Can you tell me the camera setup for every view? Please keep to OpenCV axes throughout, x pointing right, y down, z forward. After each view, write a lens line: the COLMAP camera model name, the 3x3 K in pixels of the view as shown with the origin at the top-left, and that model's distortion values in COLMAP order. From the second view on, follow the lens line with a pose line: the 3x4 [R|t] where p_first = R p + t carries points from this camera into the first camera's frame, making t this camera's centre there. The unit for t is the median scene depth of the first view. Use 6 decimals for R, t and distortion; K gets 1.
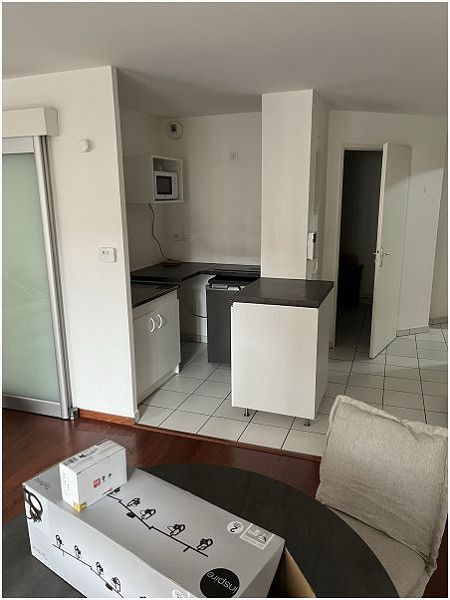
lens RADIAL K [[451.7, 0, 225.0], [0, 451.7, 300.0], [0, 0, 1]] dist [0.091571, 0.000507]
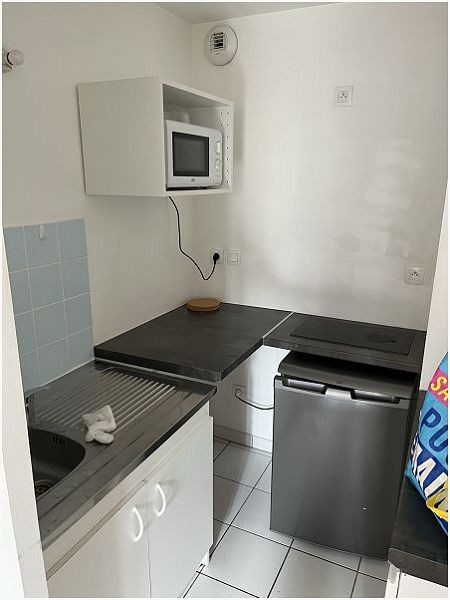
lens RADIAL K [[451.7, 0, 225.0], [0, 451.7, 300.0], [0, 0, 1]] dist [0.091571, 0.000507]
pose [[0.994487, 0.041302, -0.096385, -0.049912], [-0.037457, 0.998442, 0.041362, -0.126389], [0.097944, -0.037523, 0.994484, 0.537398]]
